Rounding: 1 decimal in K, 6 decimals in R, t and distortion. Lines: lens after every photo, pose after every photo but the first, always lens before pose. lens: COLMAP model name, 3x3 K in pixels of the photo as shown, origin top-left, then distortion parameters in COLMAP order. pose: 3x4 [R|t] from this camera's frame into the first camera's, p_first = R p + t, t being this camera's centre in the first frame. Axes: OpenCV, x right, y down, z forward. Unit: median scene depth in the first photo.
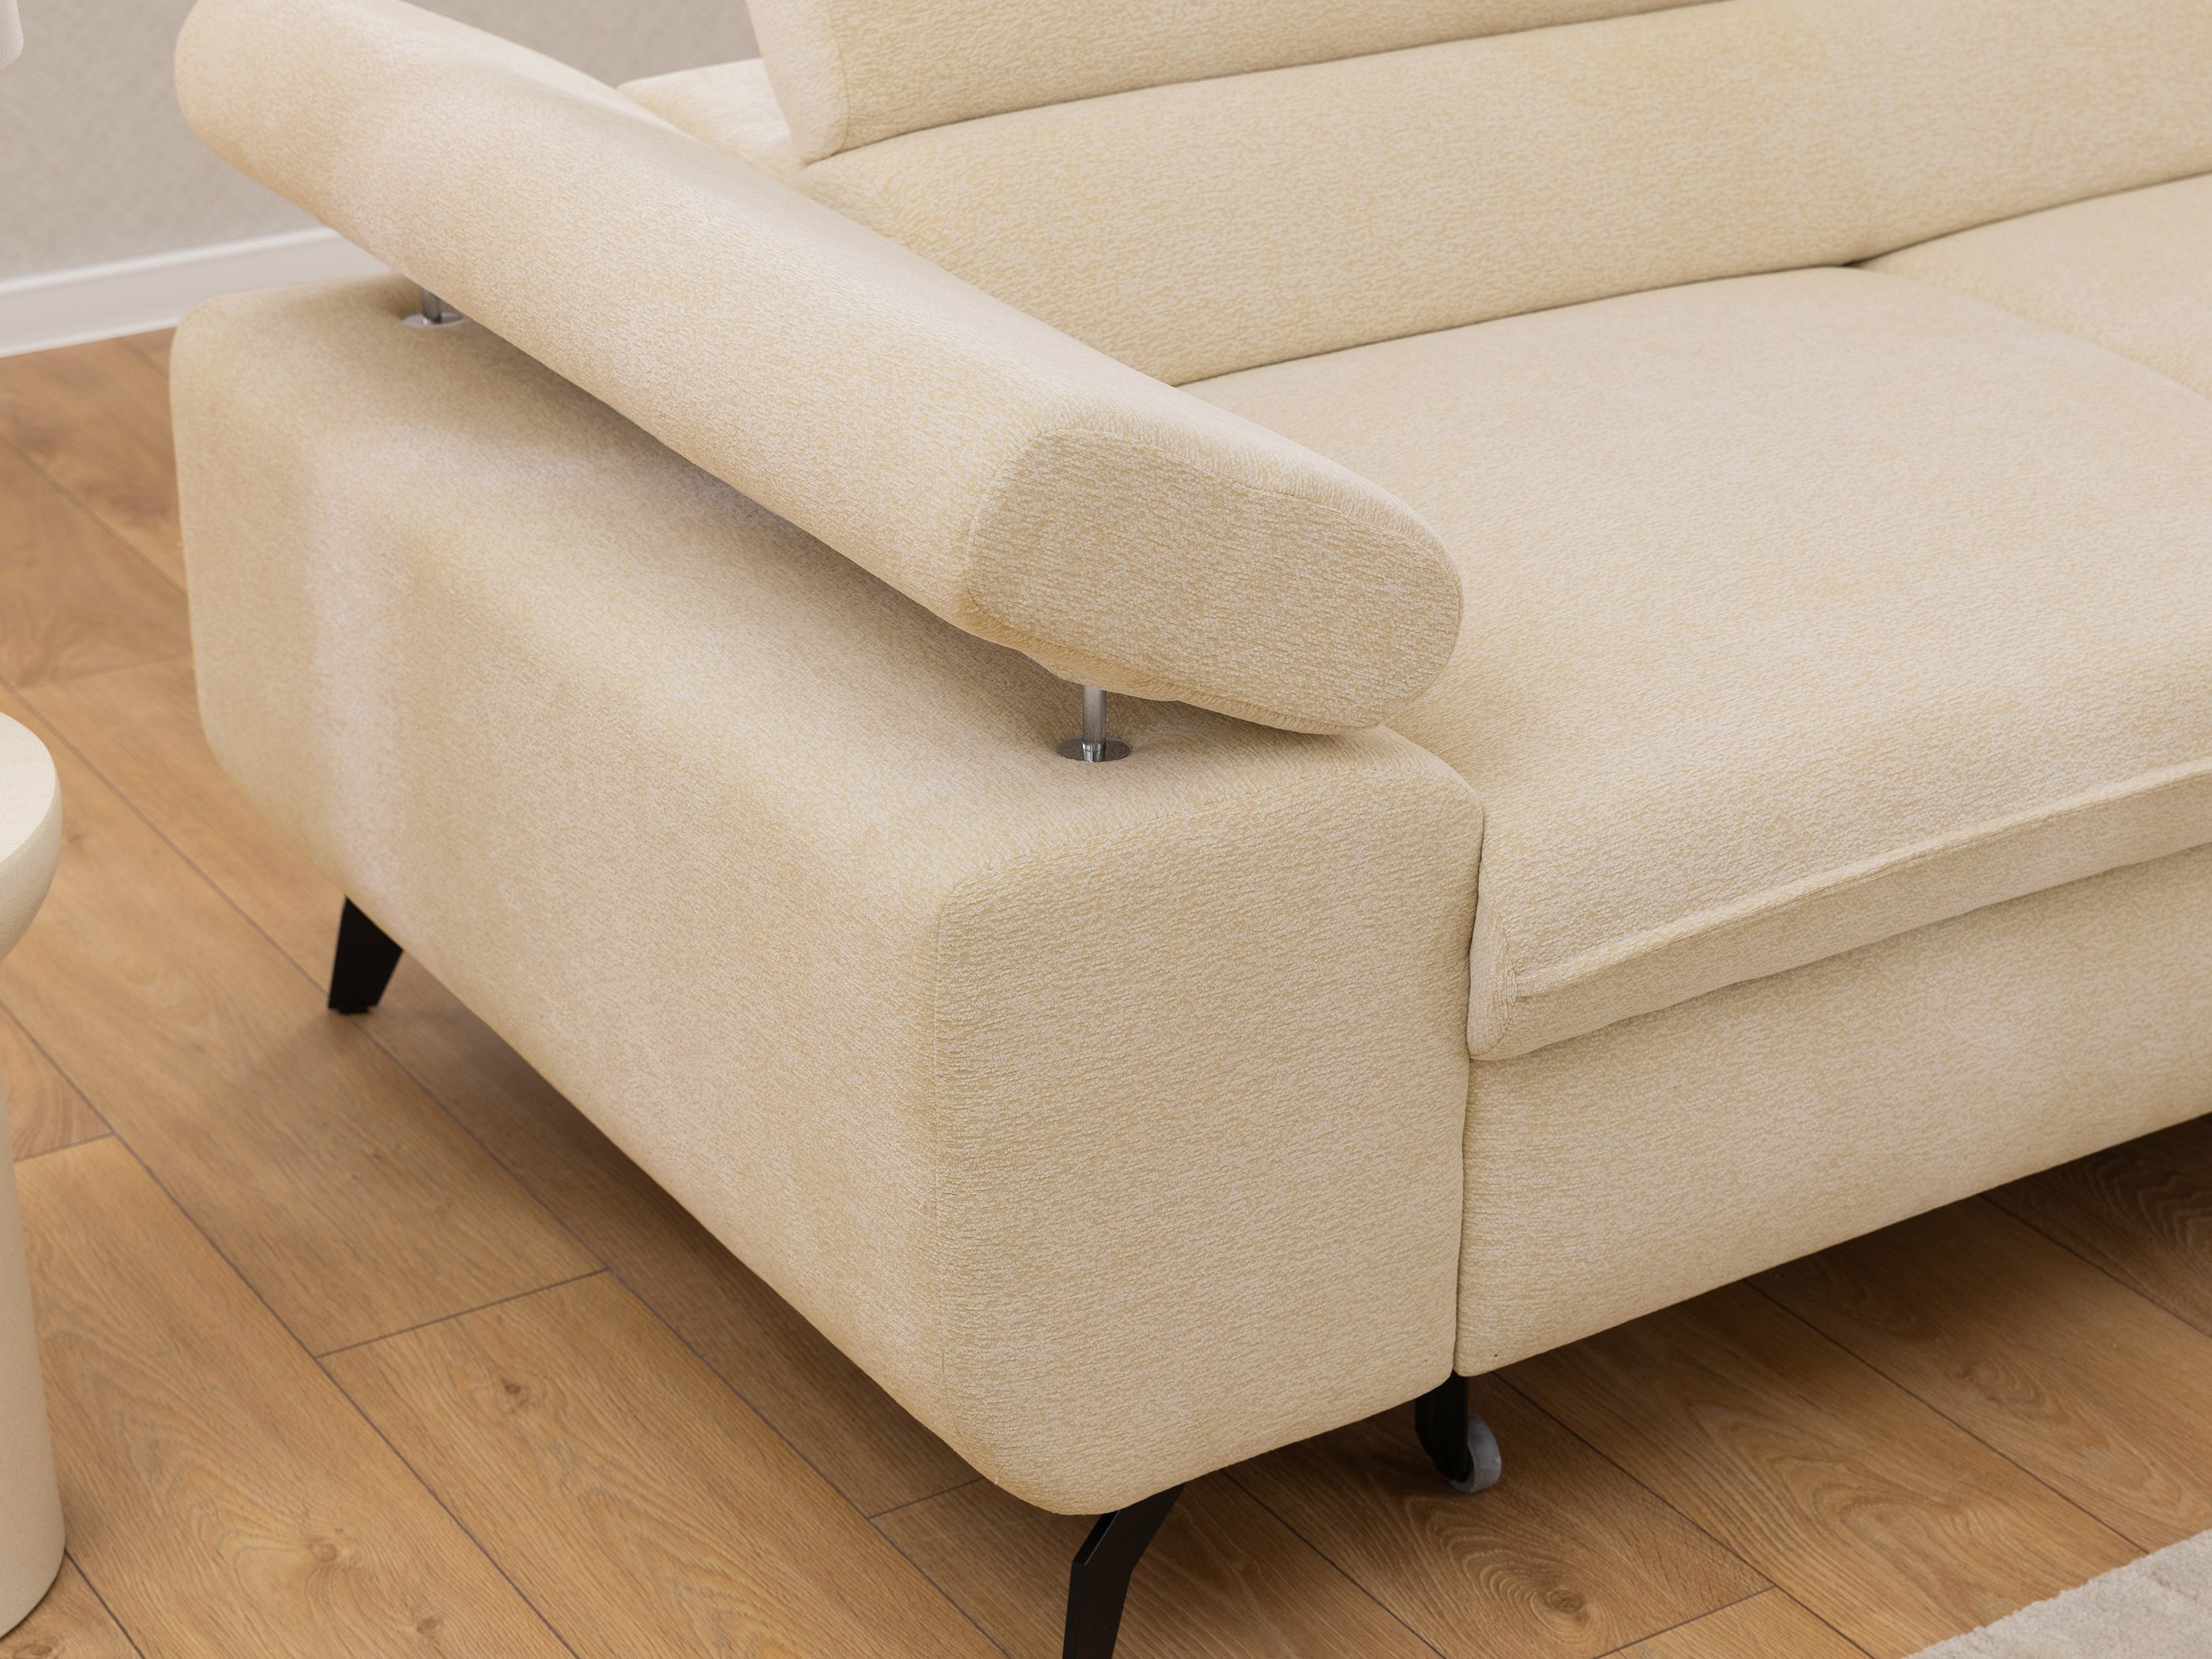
lens RADIAL K [[4377.8, 0, 1346.3], [0, 4377.8, 829.2], [0, 0, 1]] dist [0.019216, -0.207306]
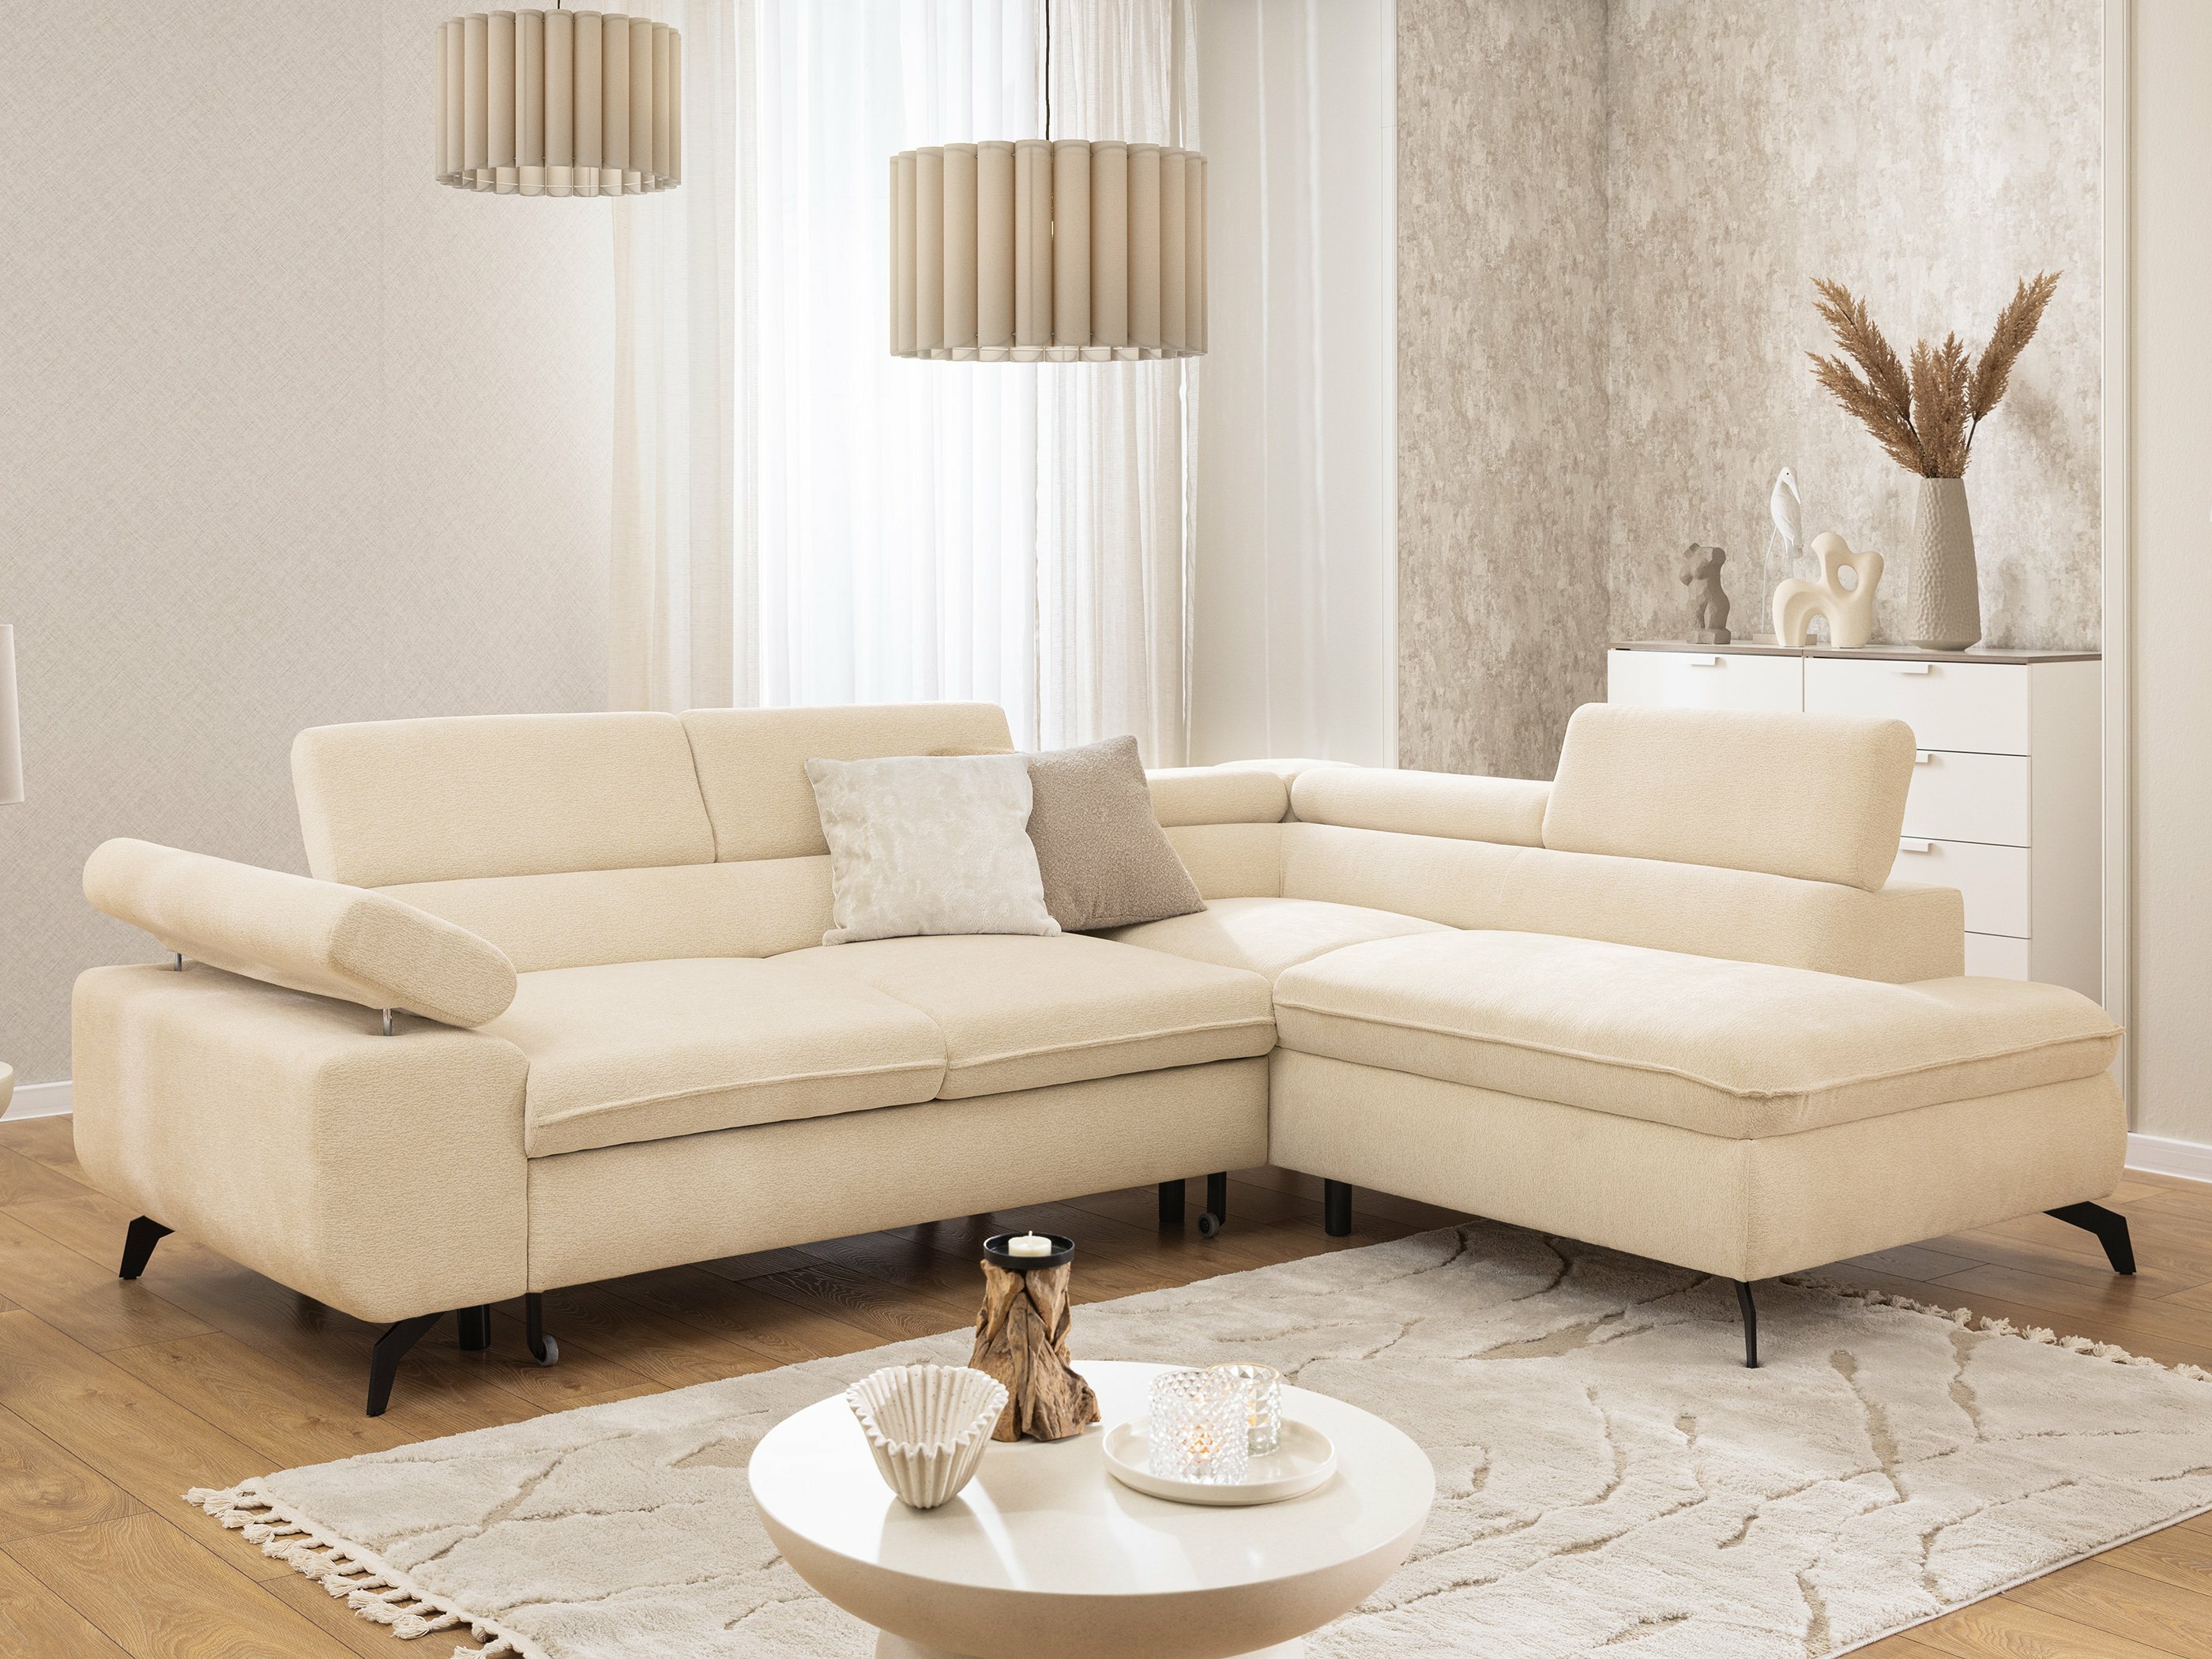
lens RADIAL K [[2782.3, 0, 1106.0], [0, 2782.3, 829.5], [0, 0, 1]] dist [0.004388, 0.009542]
pose [[0.996737, -0.016193, 0.079077, 0.239772], [0.041972, 0.940786, -0.336392, 0.432813], [-0.068948, 0.338613, 0.938396, -0.700455]]
